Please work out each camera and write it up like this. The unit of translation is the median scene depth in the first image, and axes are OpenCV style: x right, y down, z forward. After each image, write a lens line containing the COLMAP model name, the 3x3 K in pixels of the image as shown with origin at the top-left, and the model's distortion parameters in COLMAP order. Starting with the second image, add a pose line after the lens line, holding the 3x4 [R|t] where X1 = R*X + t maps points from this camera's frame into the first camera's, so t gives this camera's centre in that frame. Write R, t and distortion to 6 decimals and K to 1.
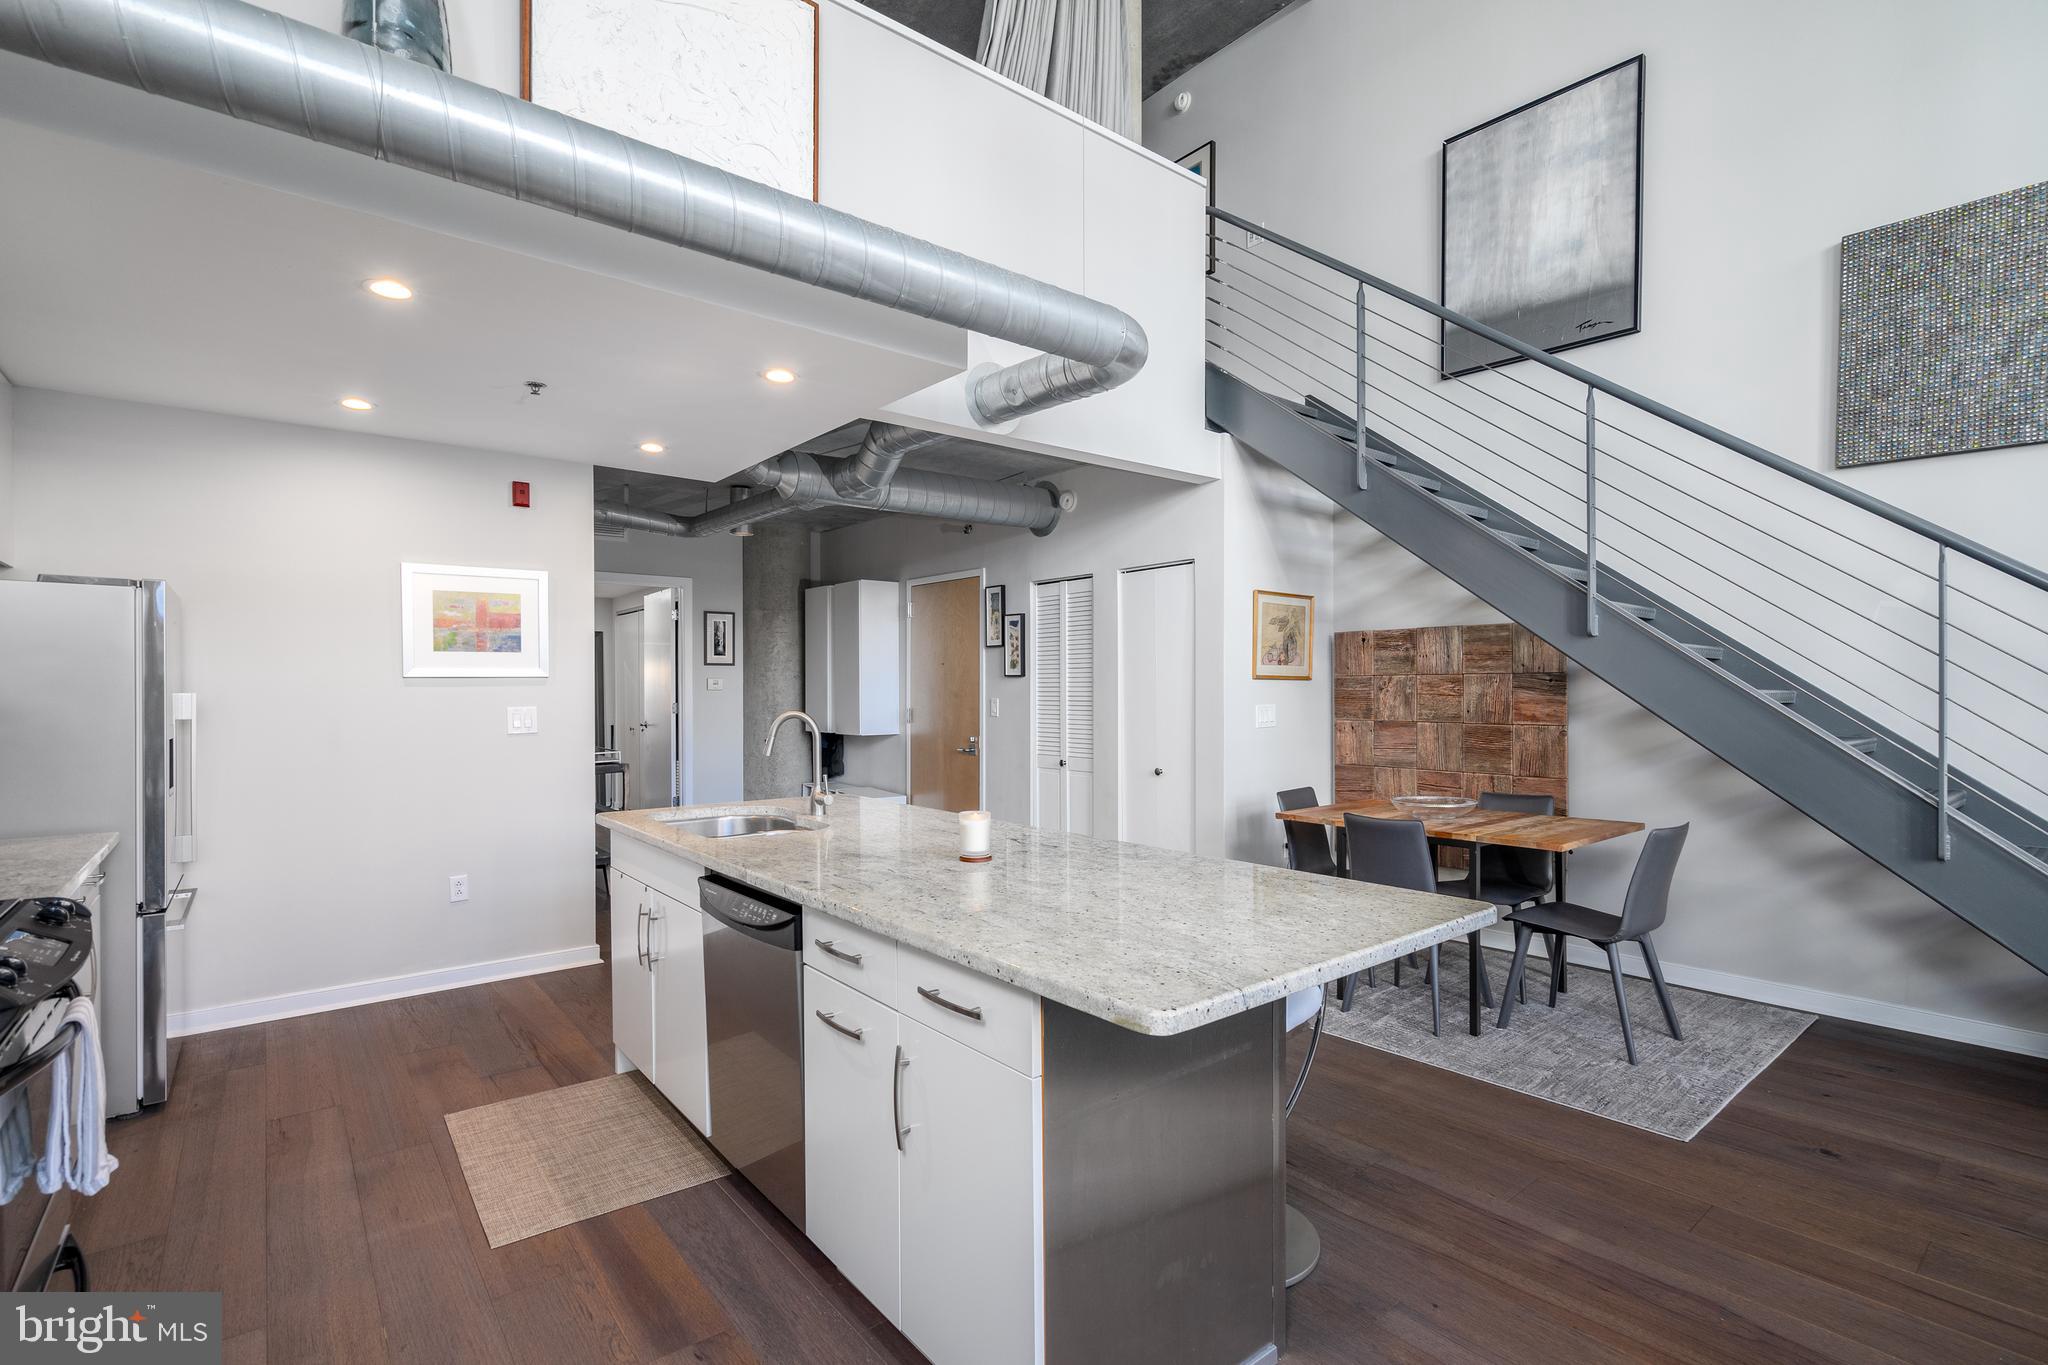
lens RADIAL K [[954.1, 0, 1055.5], [0, 954.1, 690.0], [0, 0, 1]] dist [0.001354, 0.000433]
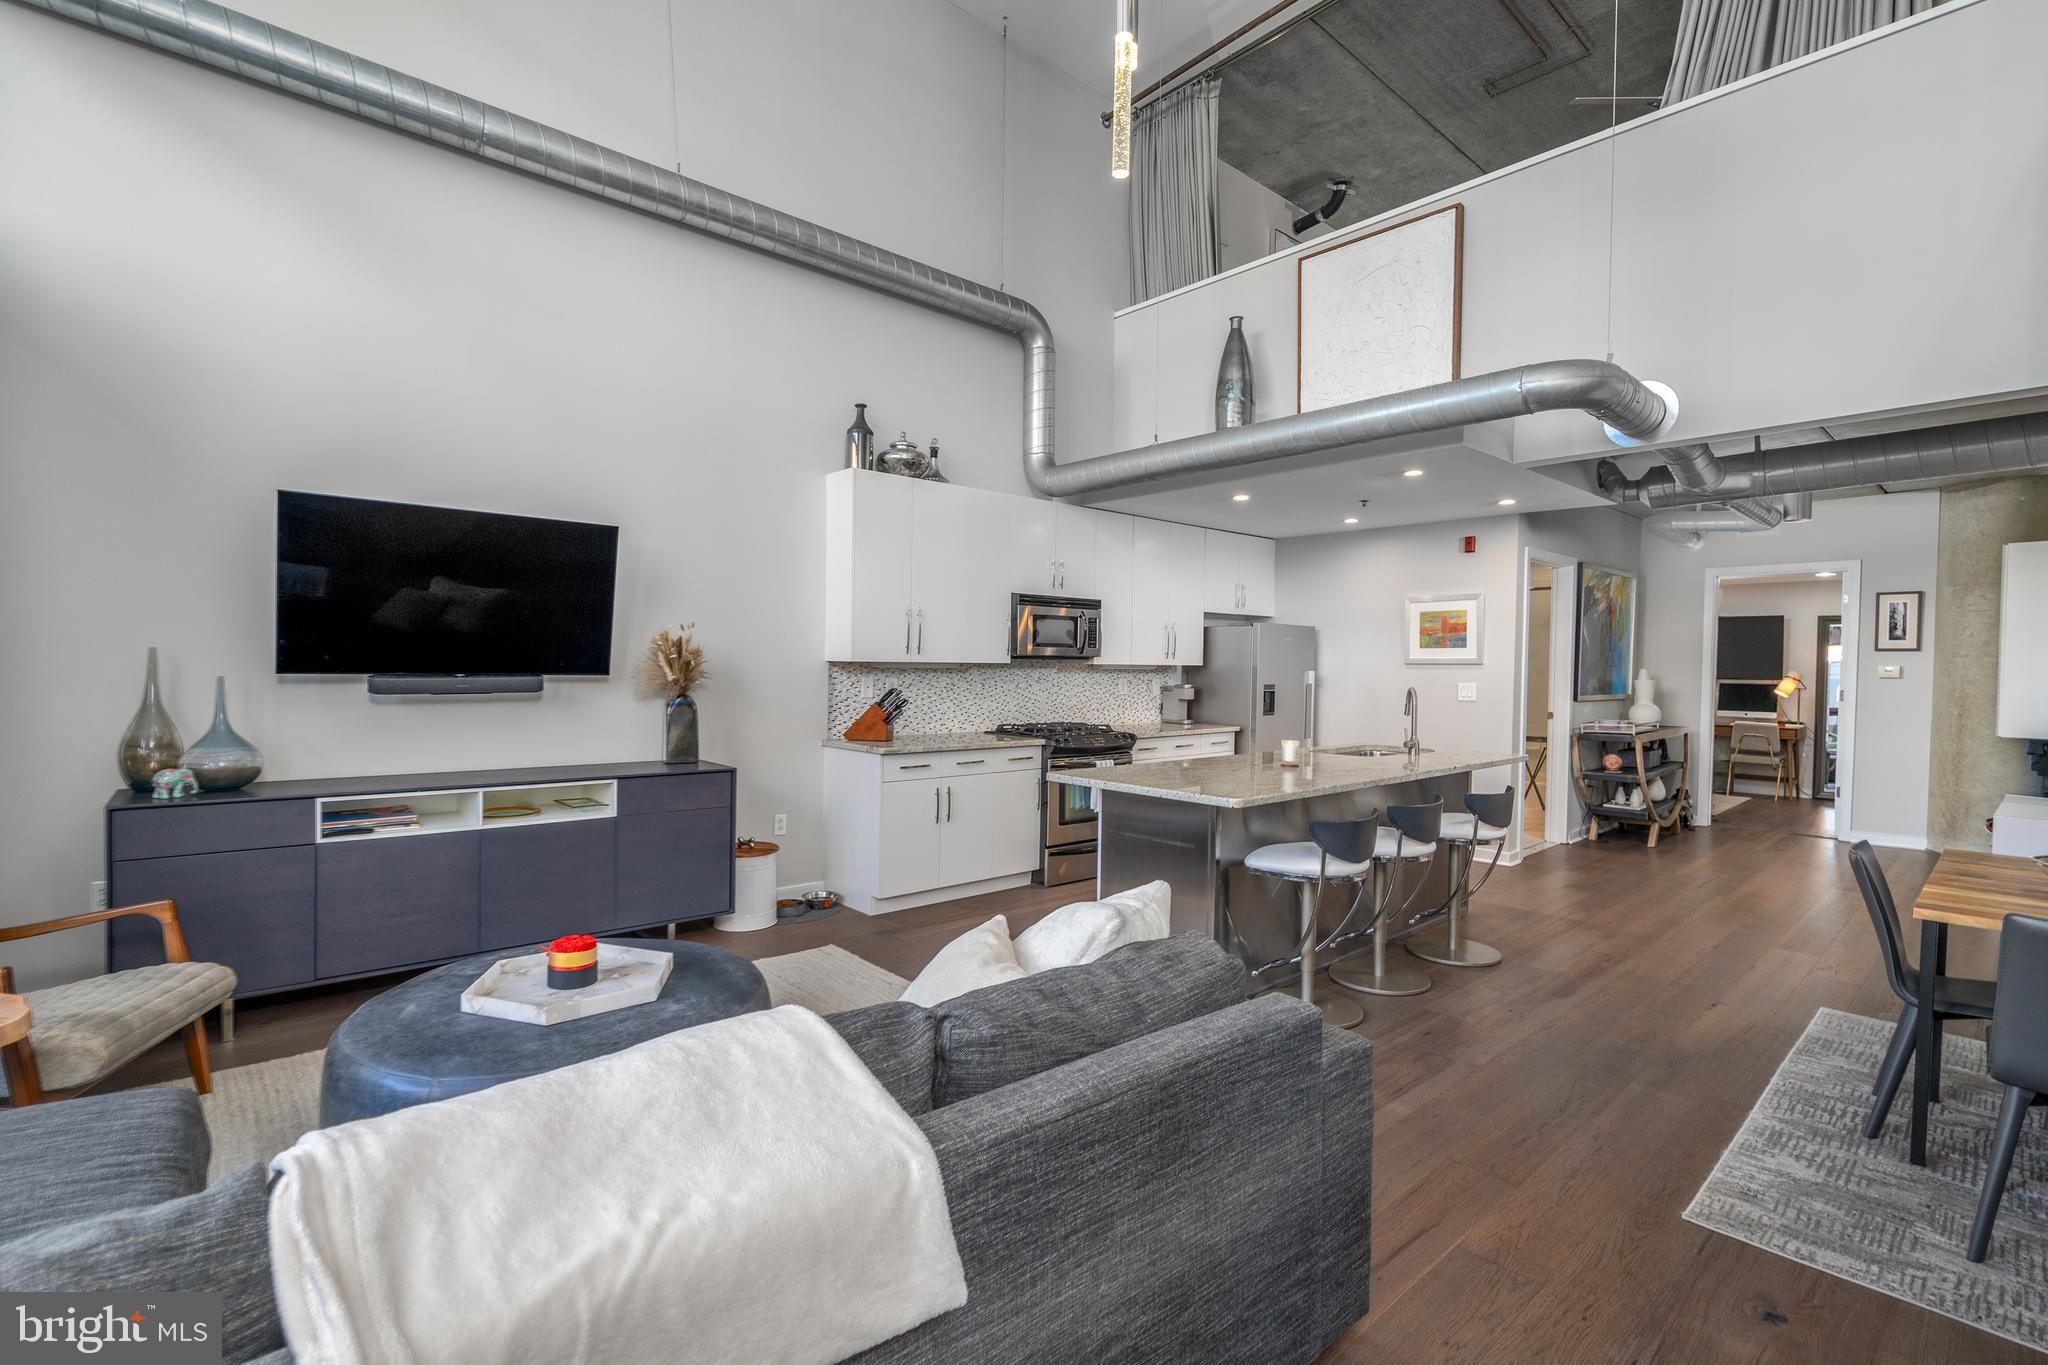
lens RADIAL K [[932.1, 0, 1024.0], [0, 932.1, 682.5], [0, 0, 1]] dist [-0.001602, -0.000299]
pose [[0.033275, 0.026136, -0.999104, 0.610622], [-0.013665, 0.999576, 0.025693, -0.008123], [0.999353, 0.012798, 0.033618, 0.157384]]
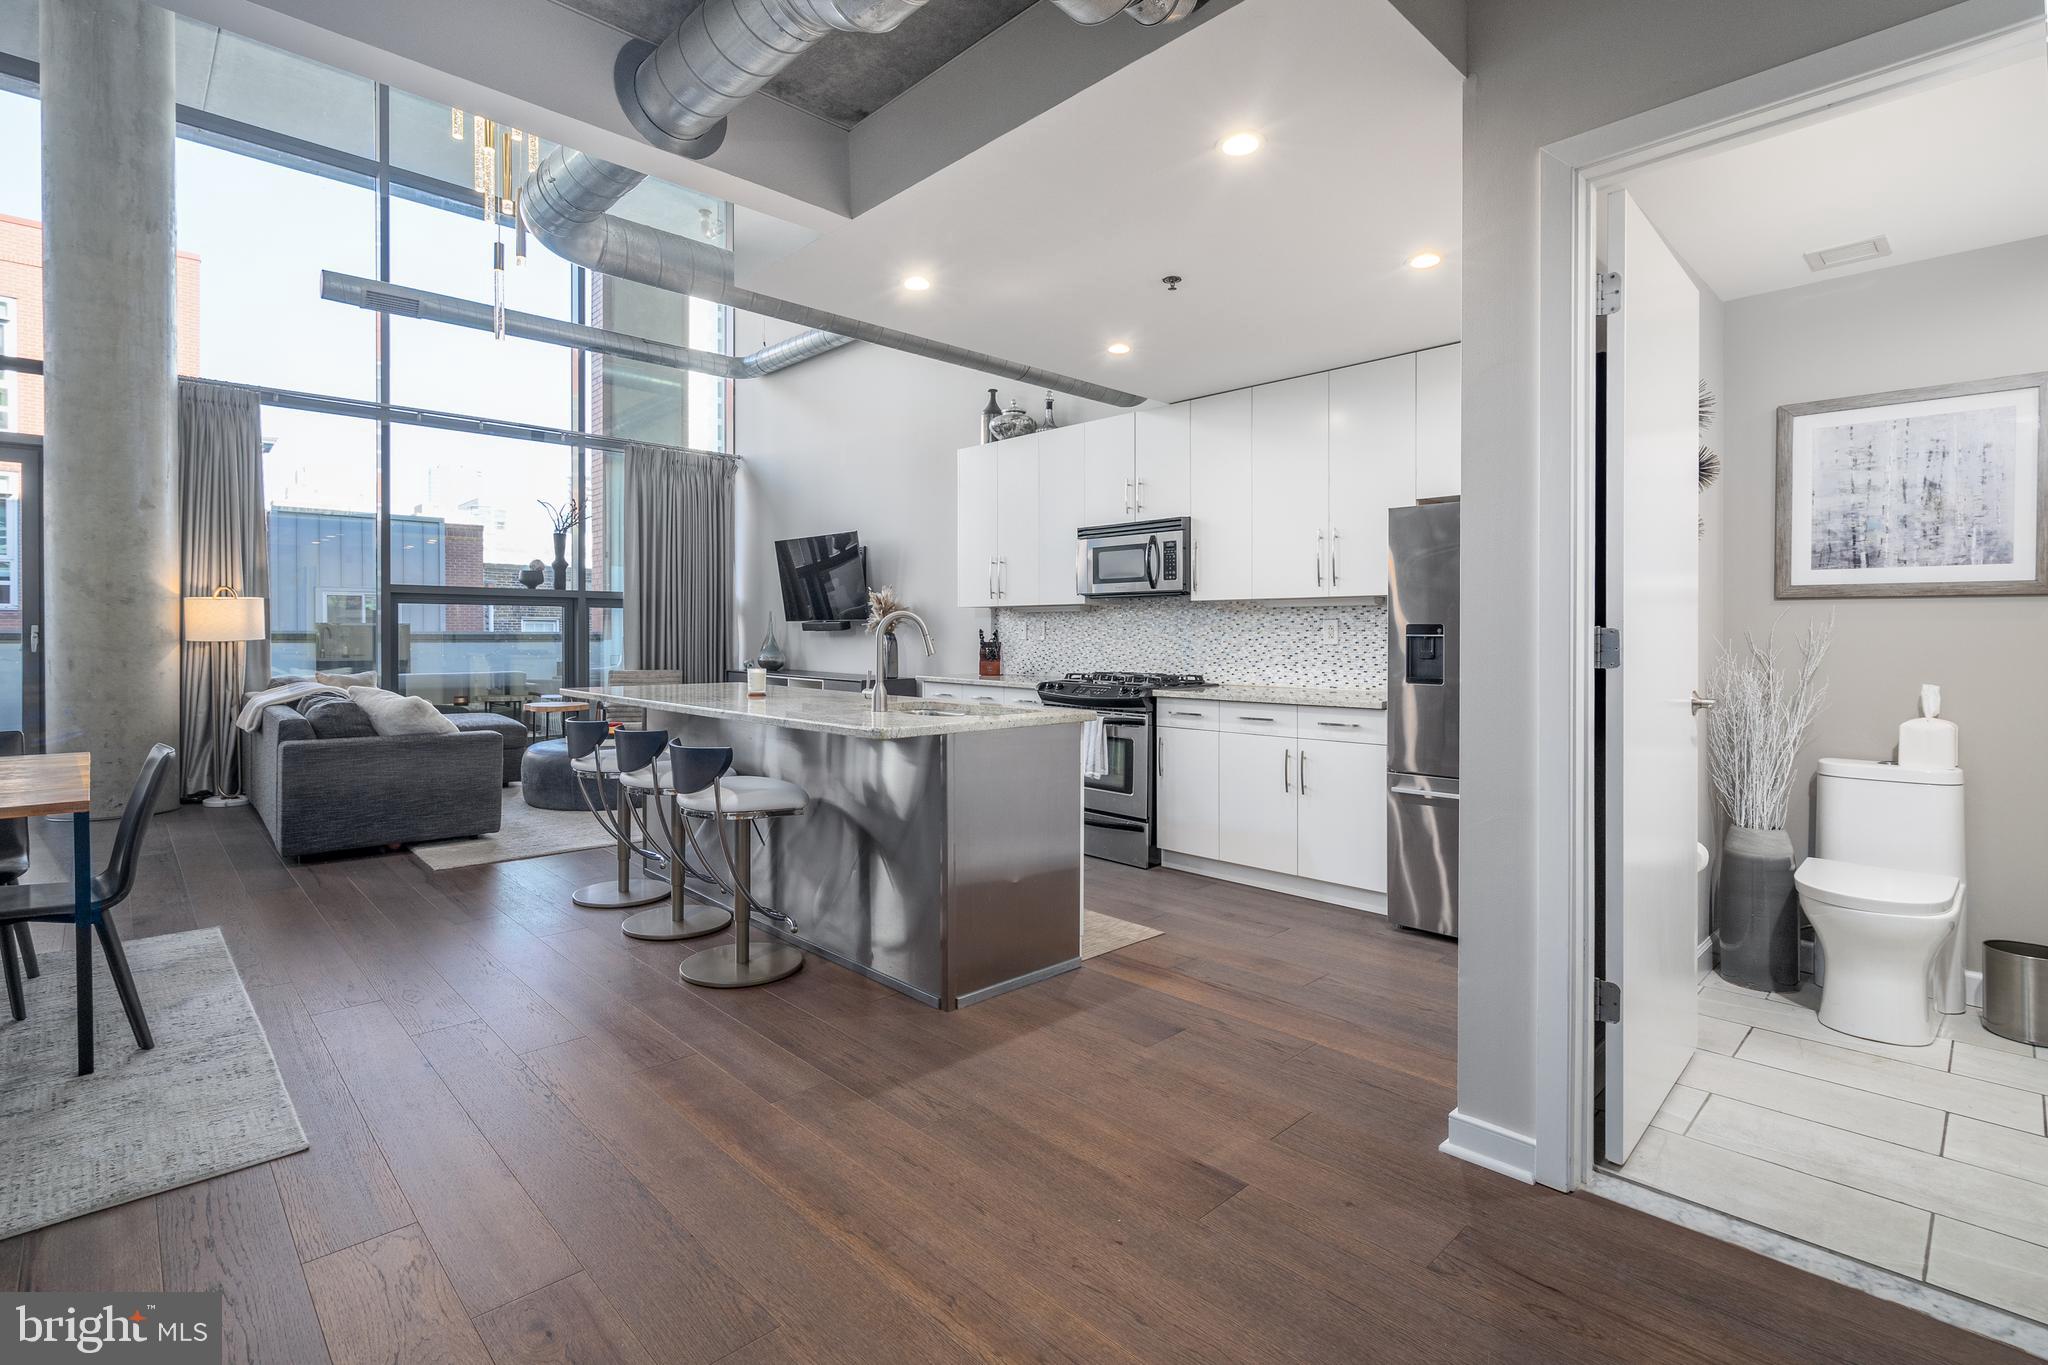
lens RADIAL K [[954.1, 0, 1055.5], [0, 954.1, 690.0], [0, 0, 1]] dist [0.001354, 0.000433]
pose [[-0.996296, 0.025996, -0.081971, -0.135645], [0.019814, 0.996961, 0.075345, 0.007700], [0.083680, 0.073442, -0.993783, 0.975925]]
